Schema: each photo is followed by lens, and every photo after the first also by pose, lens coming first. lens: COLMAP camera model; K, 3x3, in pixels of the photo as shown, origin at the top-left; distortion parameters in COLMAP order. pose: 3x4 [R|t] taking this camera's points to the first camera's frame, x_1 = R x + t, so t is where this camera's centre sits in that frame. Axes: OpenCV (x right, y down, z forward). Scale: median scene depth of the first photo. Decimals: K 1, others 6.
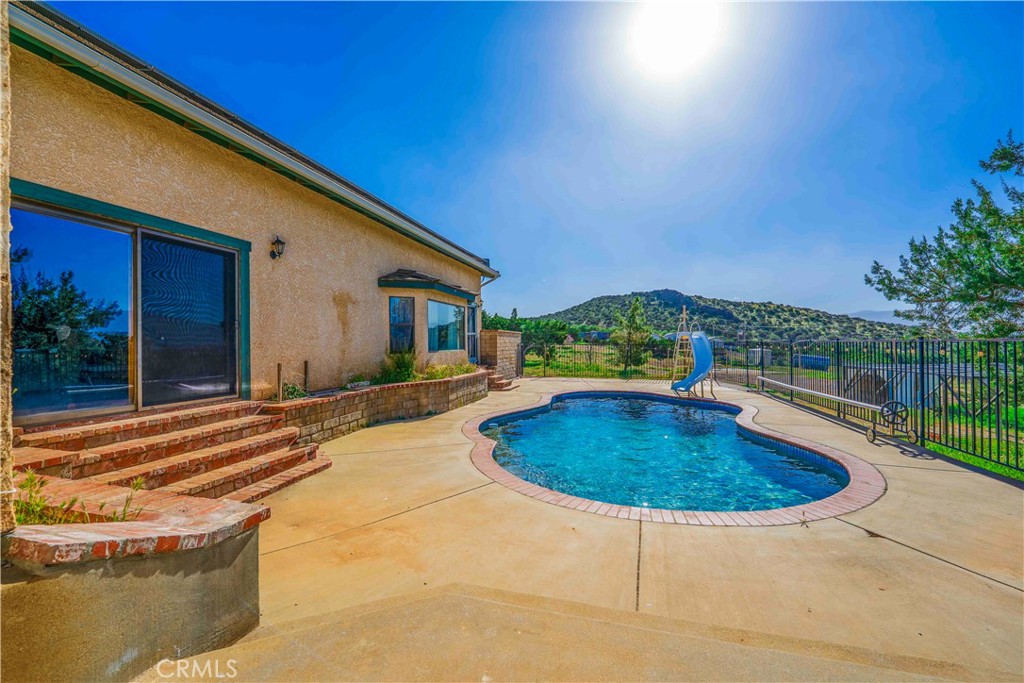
lens RADIAL K [[414.0, 0, 509.3], [0, 414.0, 337.4], [0, 0, 1]] dist [-0.001867, -0.007726]
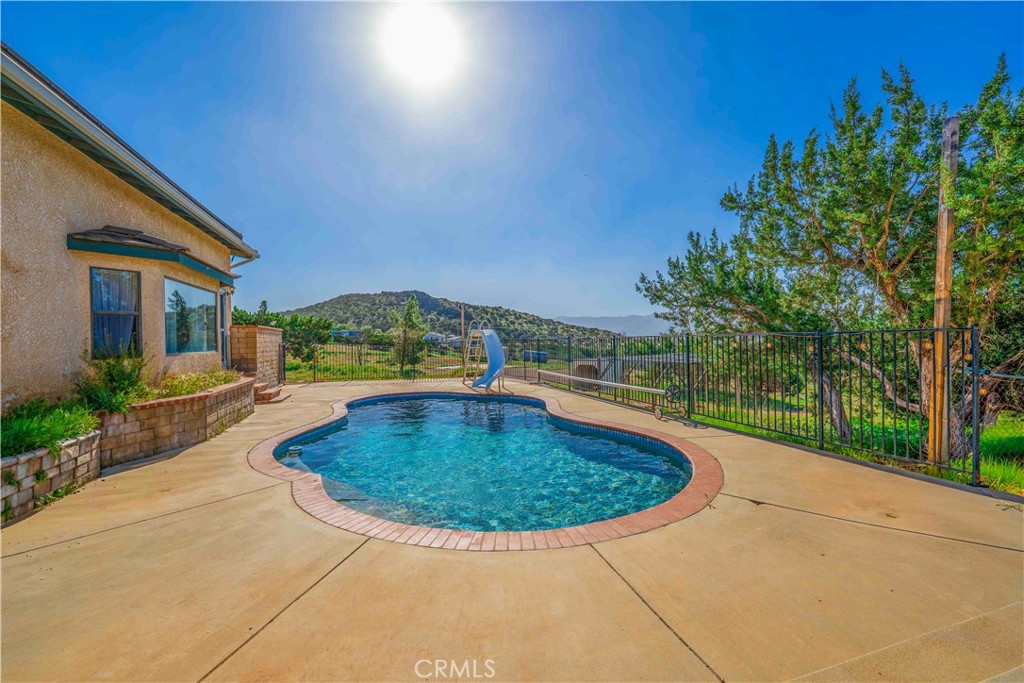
lens RADIAL K [[414.0, 0, 509.3], [0, 414.0, 337.4], [0, 0, 1]] dist [-0.001867, -0.007726]
pose [[0.830207, -0.001158, 0.557453, -0.086394], [0.000626, 0.999999, 0.001145, 0.004854], [-0.557454, -0.000601, 0.830207, 0.112896]]
